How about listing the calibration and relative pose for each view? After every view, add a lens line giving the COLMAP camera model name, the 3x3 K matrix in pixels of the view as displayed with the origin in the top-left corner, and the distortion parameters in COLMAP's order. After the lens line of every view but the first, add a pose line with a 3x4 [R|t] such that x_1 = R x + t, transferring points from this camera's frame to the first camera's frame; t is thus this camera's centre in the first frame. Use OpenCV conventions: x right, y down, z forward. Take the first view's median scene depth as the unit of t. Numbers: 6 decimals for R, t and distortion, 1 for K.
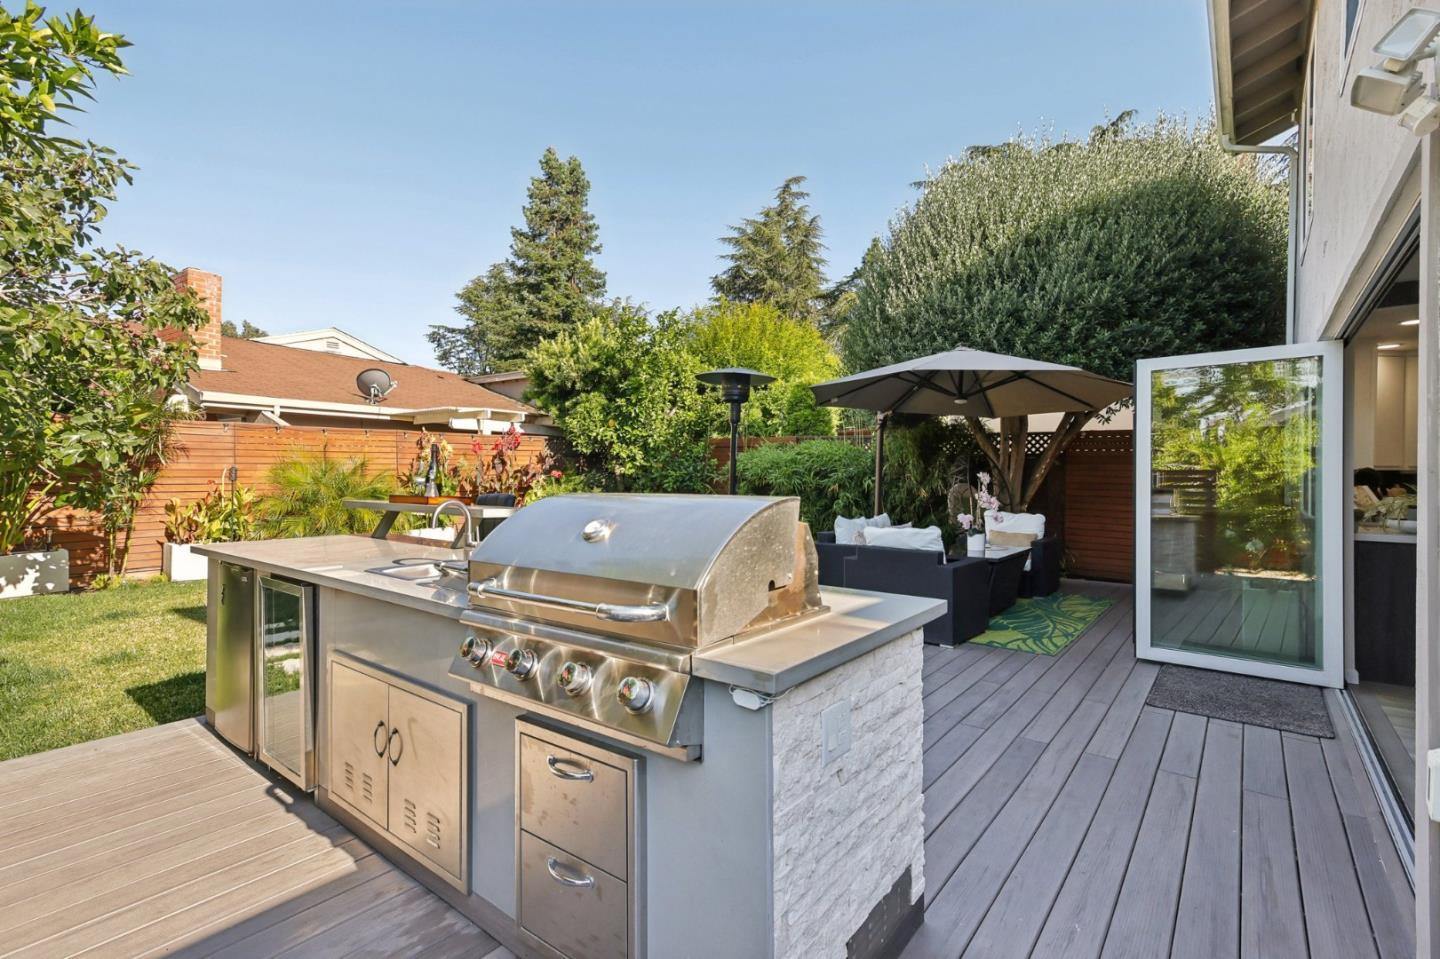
lens RADIAL K [[673.3, 0, 720.0], [0, 673.3, 479.5], [0, 0, 1]] dist [0.008906, 0.000063]
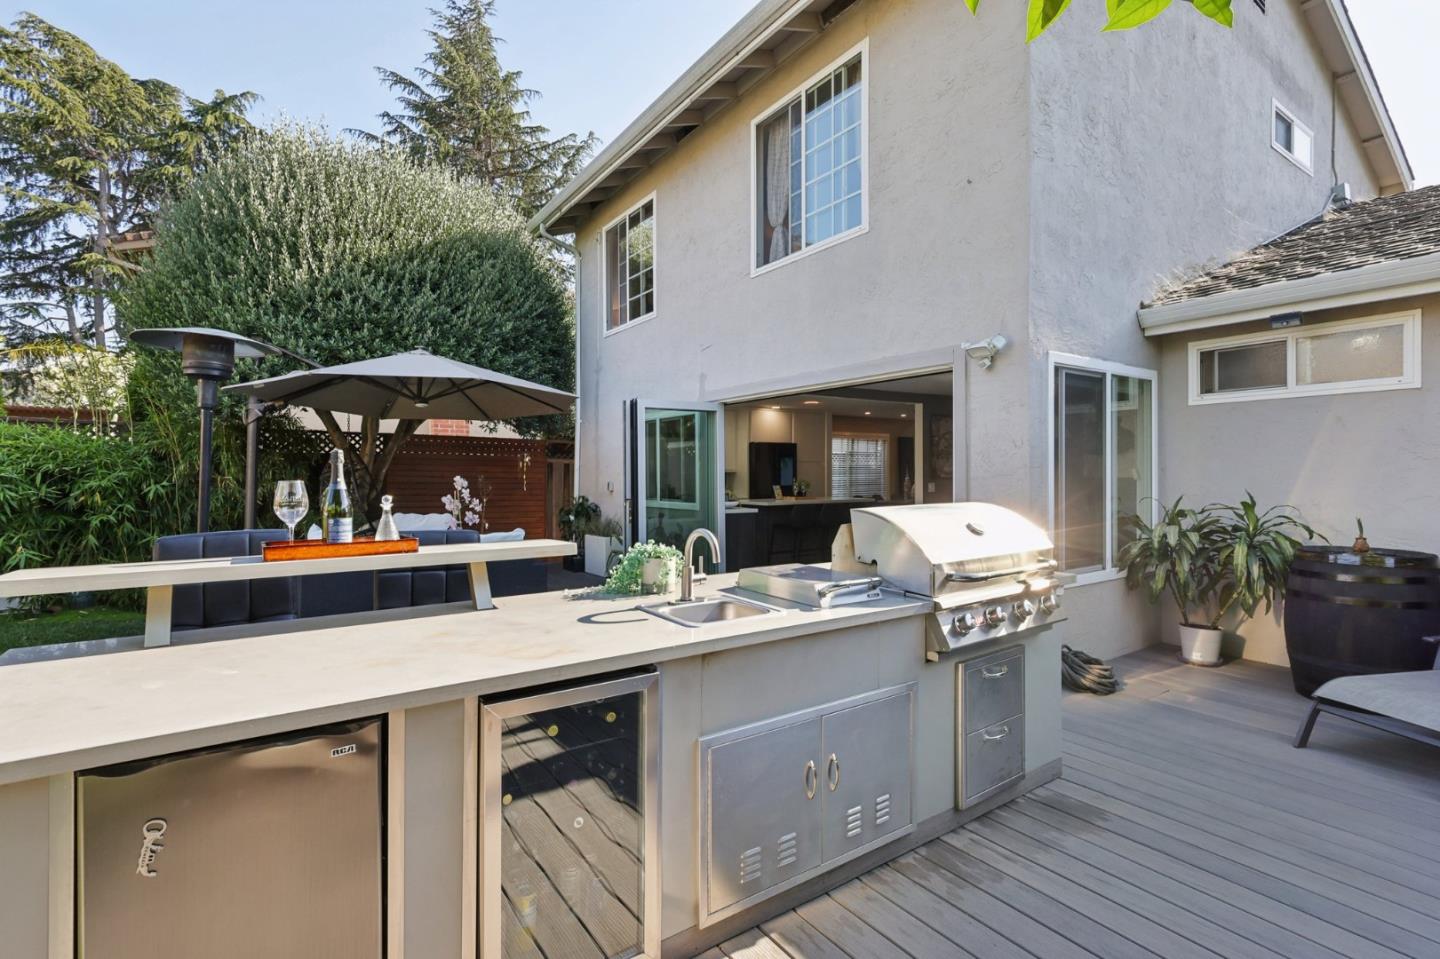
lens RADIAL K [[673.4, 0, 719.2], [0, 673.4, 473.5], [0, 0, 1]] dist [0.001227, 0.000149]
pose [[0.294850, -0.006885, 0.955519, -0.475455], [0.005586, 0.999969, 0.005482, -0.016235], [-0.955527, 0.003721, 0.294880, 0.276742]]
